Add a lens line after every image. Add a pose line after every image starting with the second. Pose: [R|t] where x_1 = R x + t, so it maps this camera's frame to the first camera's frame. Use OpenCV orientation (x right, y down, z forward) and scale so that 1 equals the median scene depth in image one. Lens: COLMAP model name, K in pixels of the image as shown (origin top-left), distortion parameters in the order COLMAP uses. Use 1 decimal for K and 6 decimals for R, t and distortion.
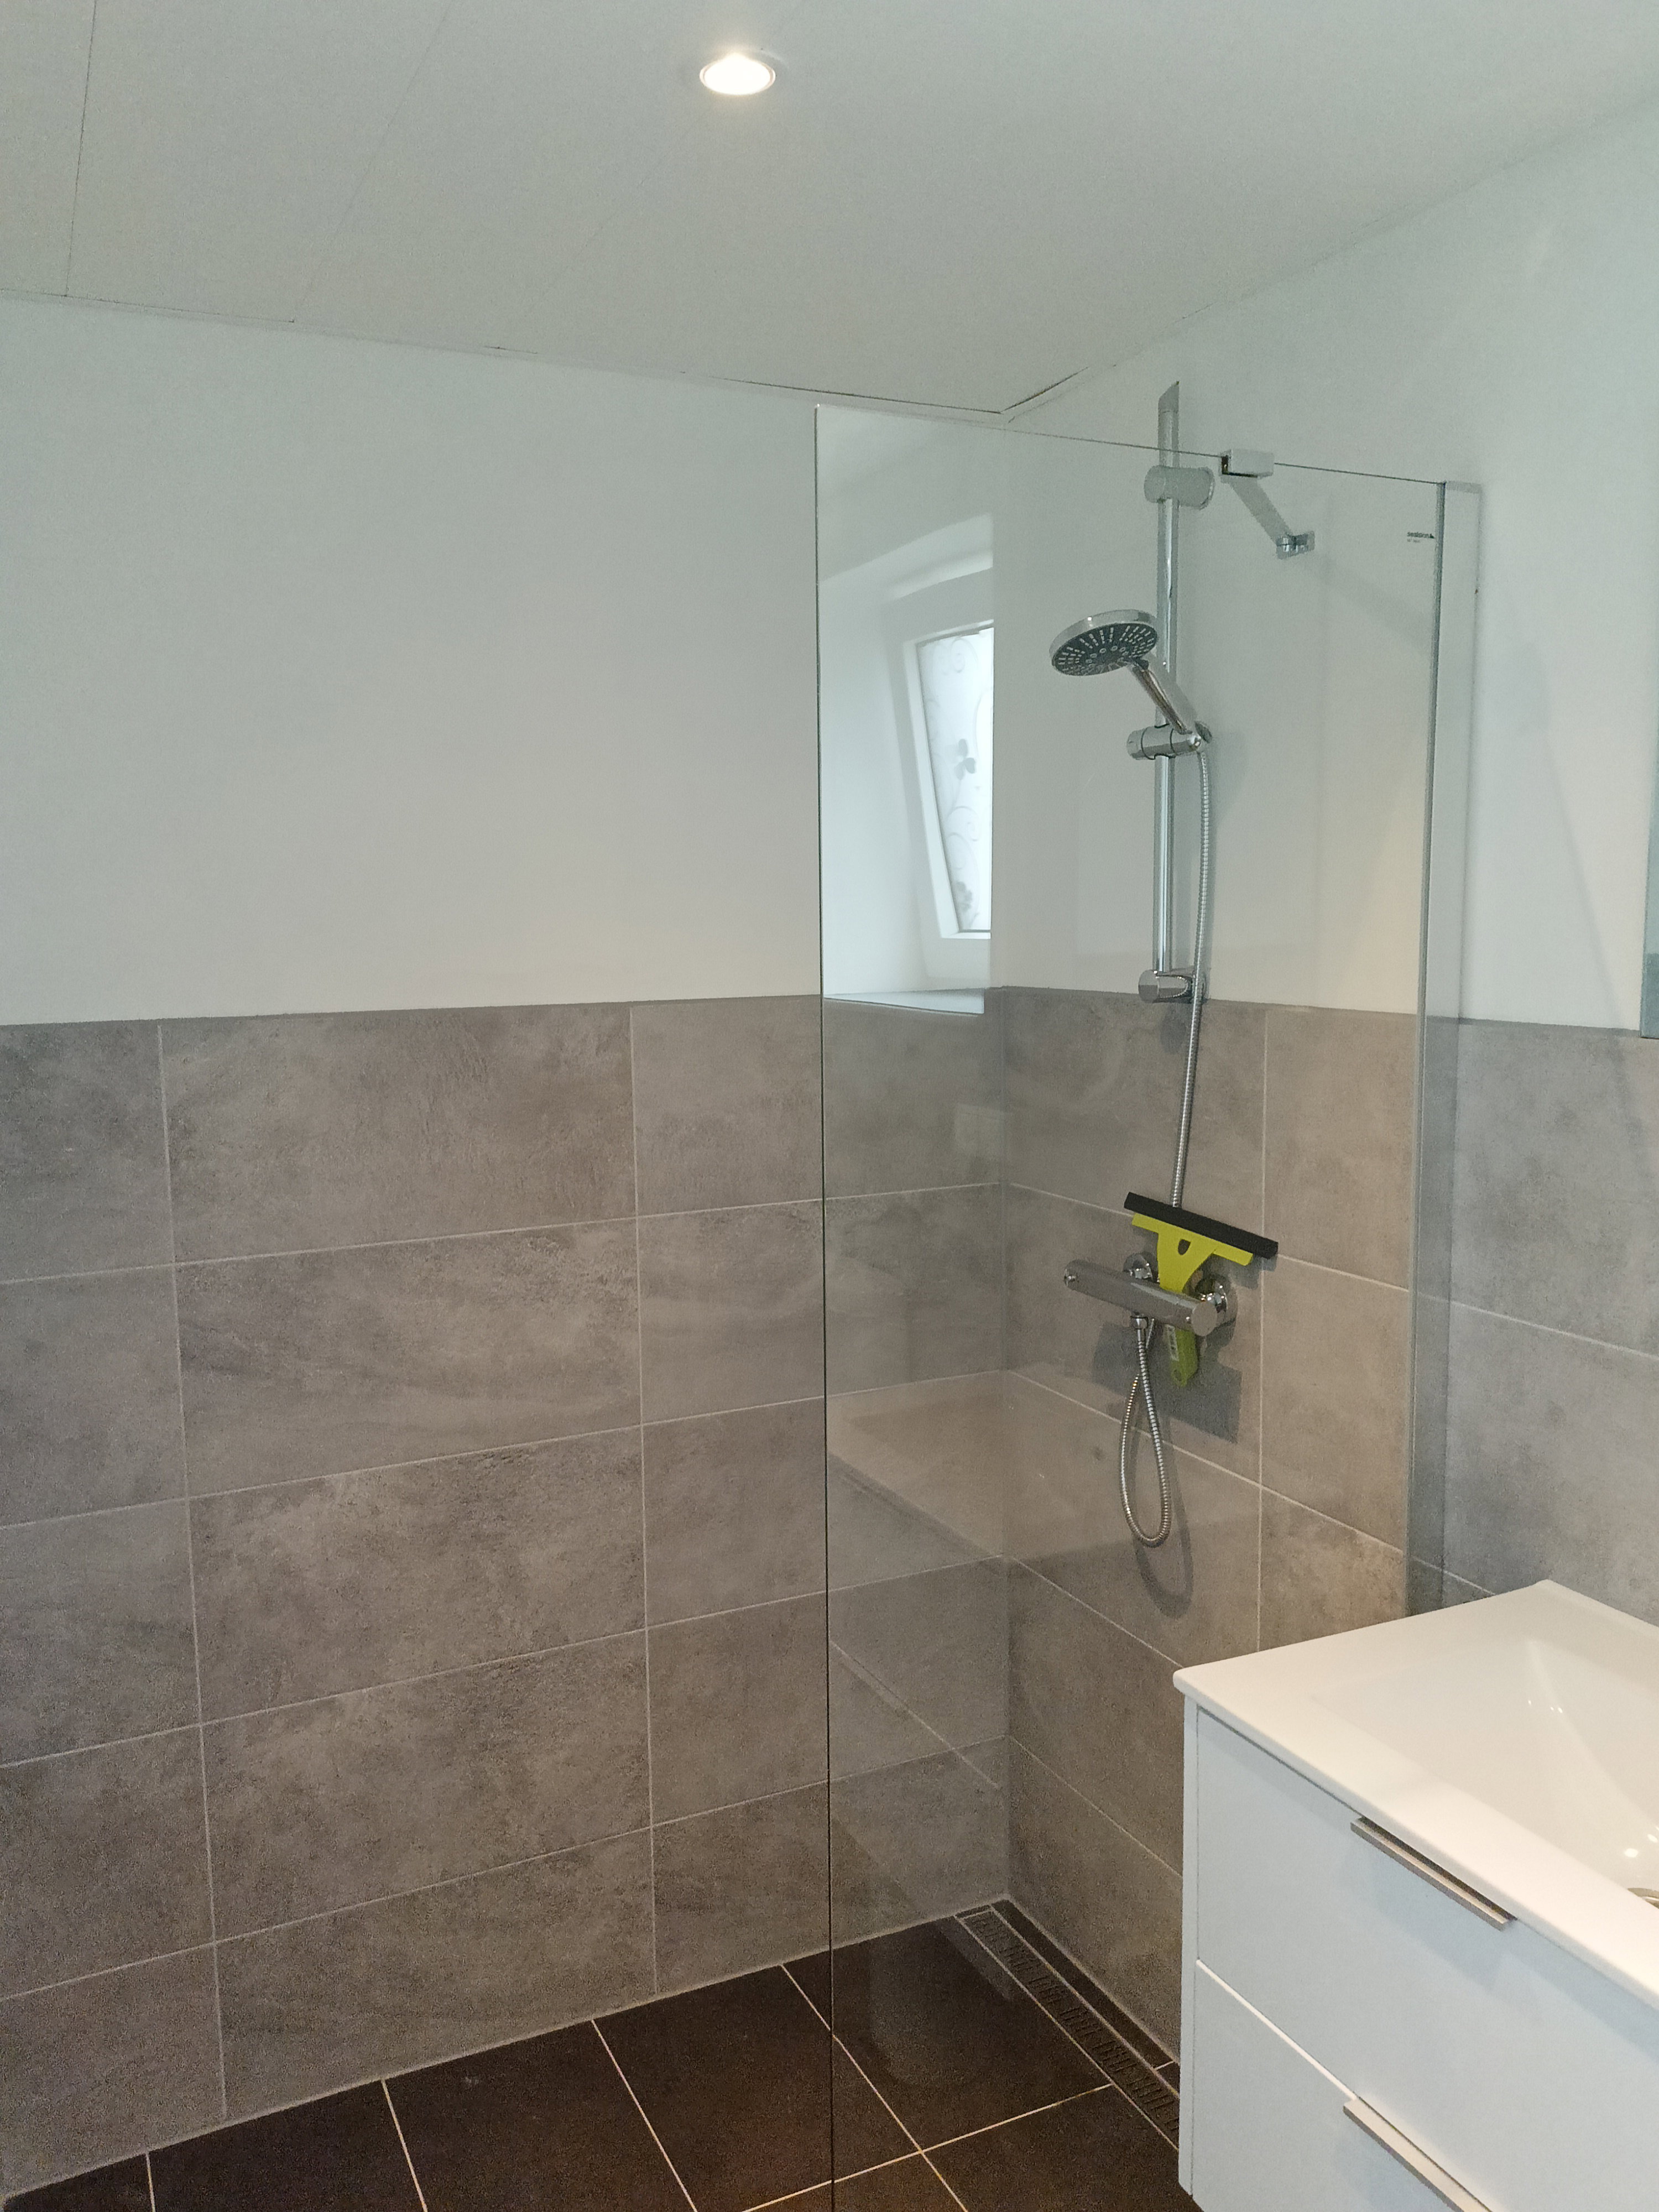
lens RADIAL K [[1667.7, 0, 817.1], [0, 1667.7, 1095.7], [0, 0, 1]] dist [0.042096, -0.045233]
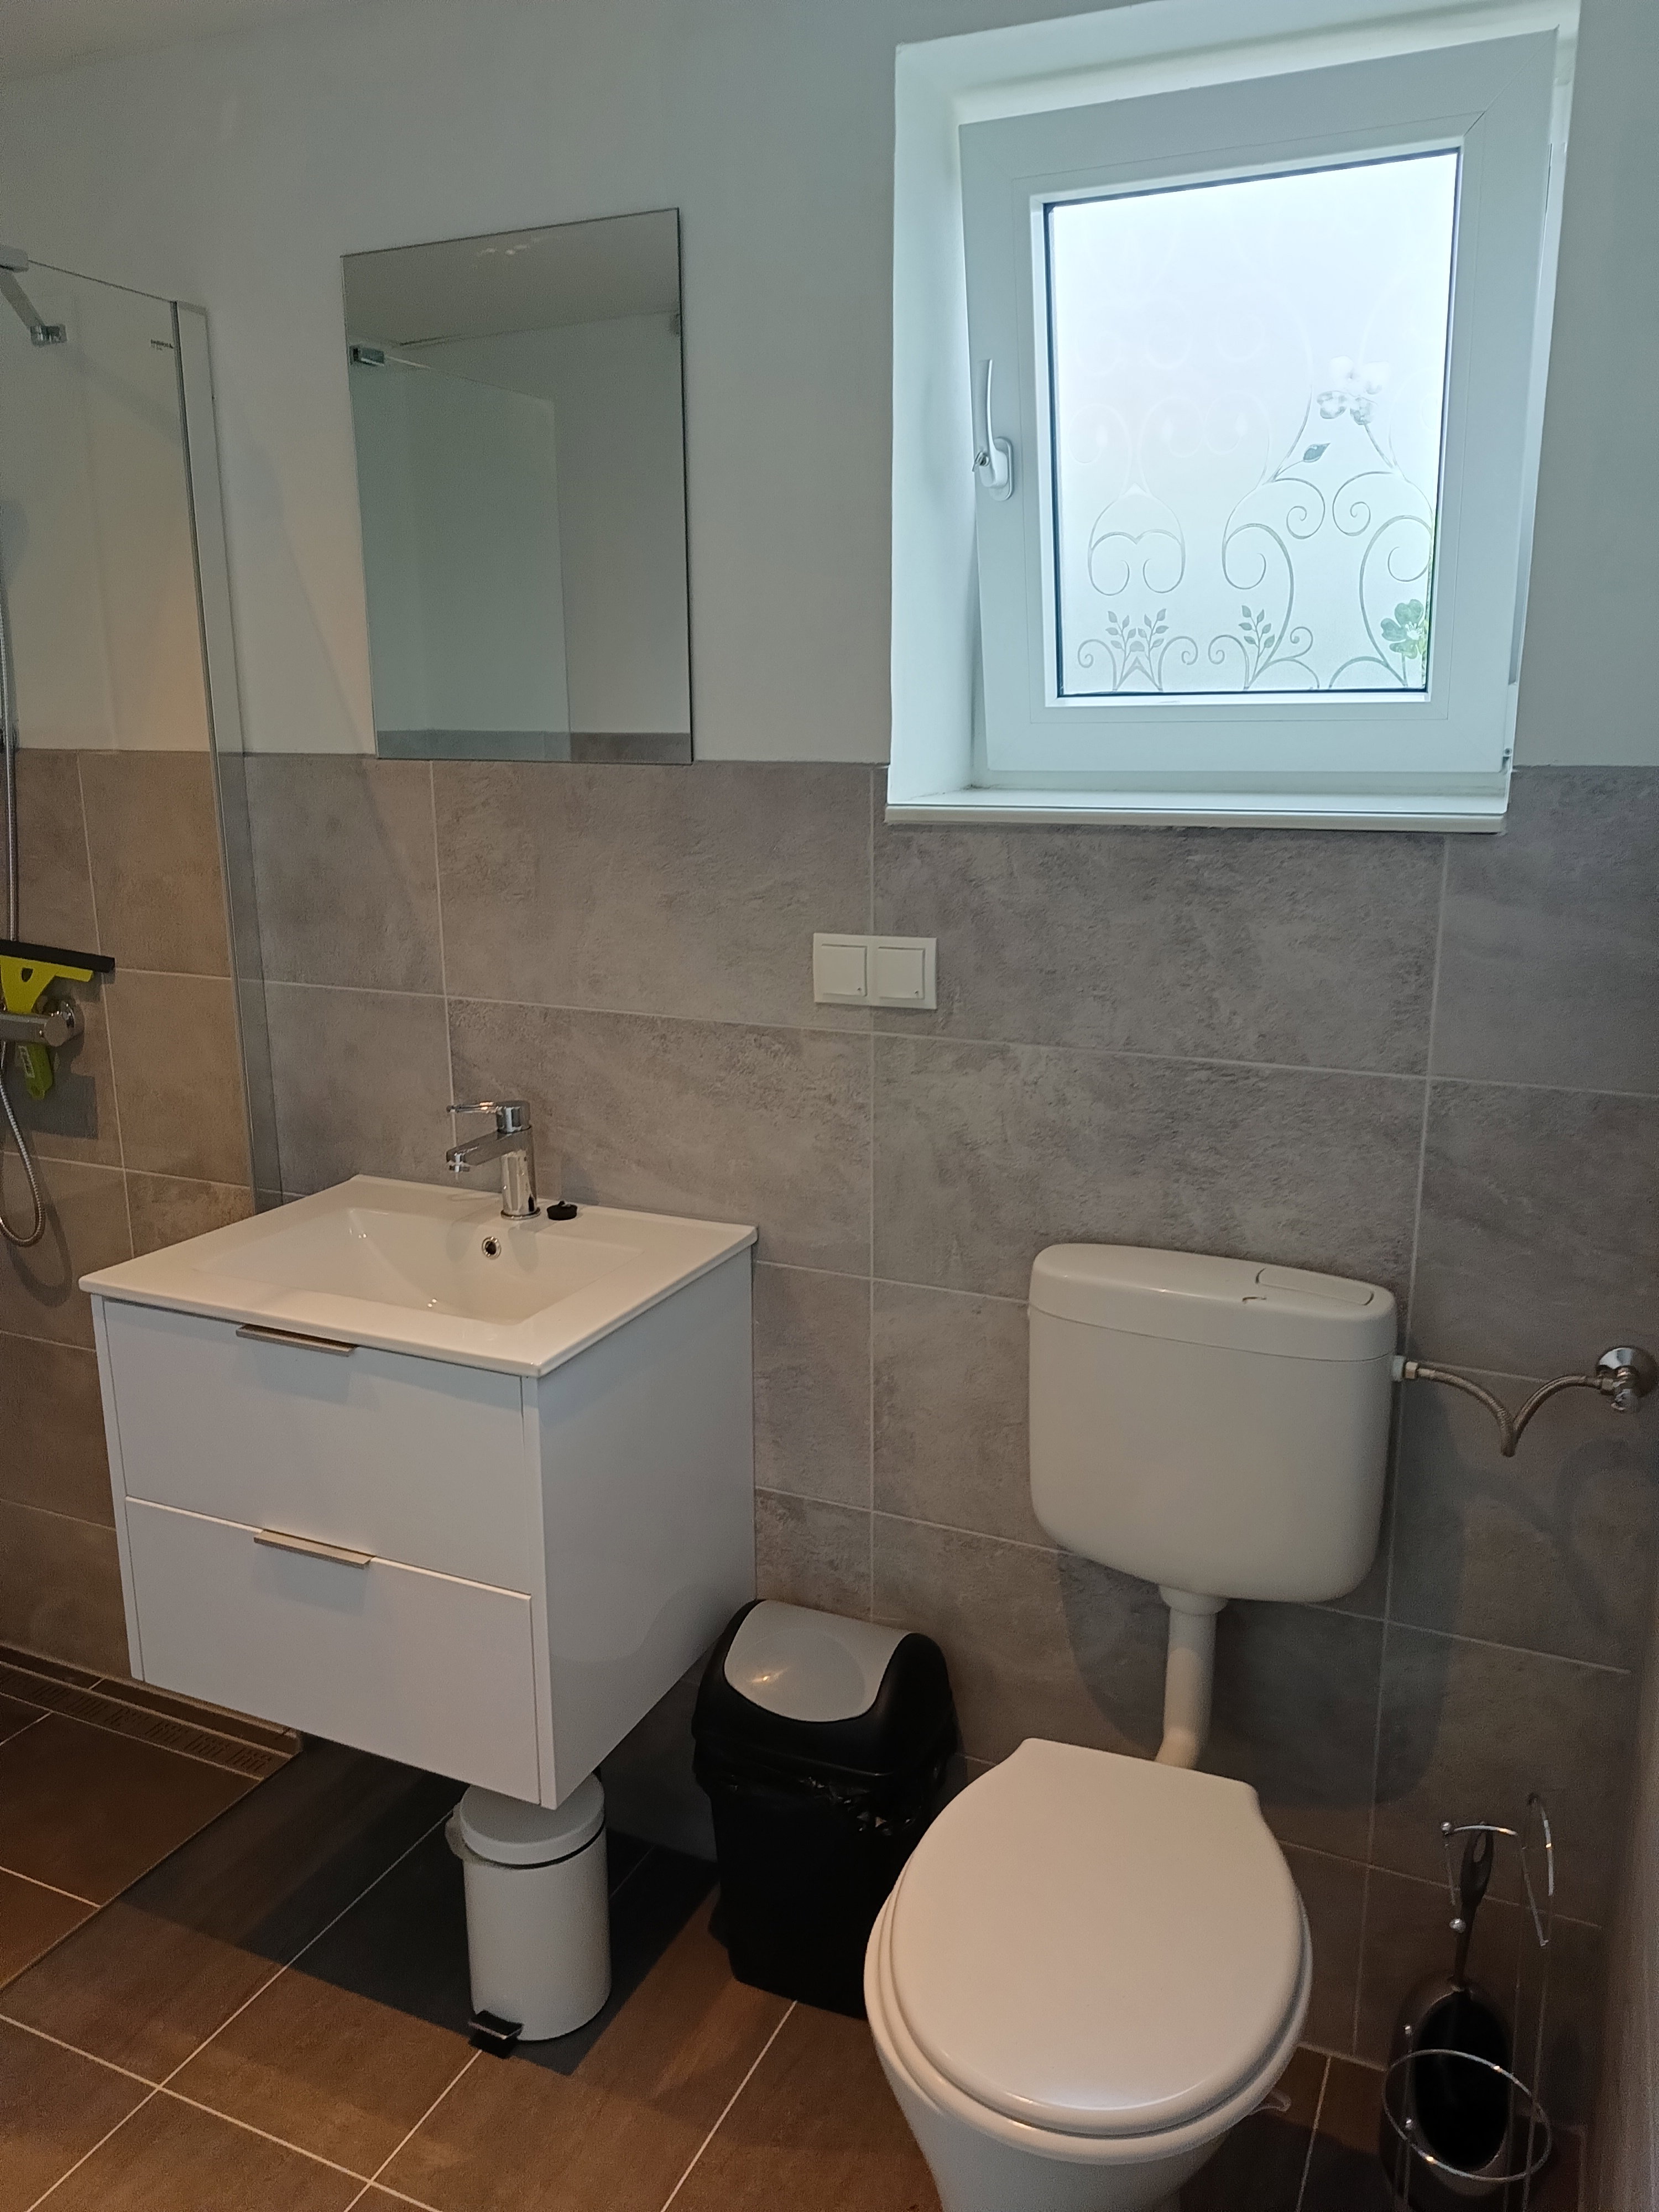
lens RADIAL K [[1667.7, 0, 836.0], [0, 1667.7, 1099.0], [0, 0, 1]] dist [0.042096, -0.045233]
pose [[0.761661, -0.138483, 0.633005, -0.101303], [0.073443, 0.989050, 0.128006, 0.075616], [-0.643801, -0.051008, 0.763491, -0.236992]]
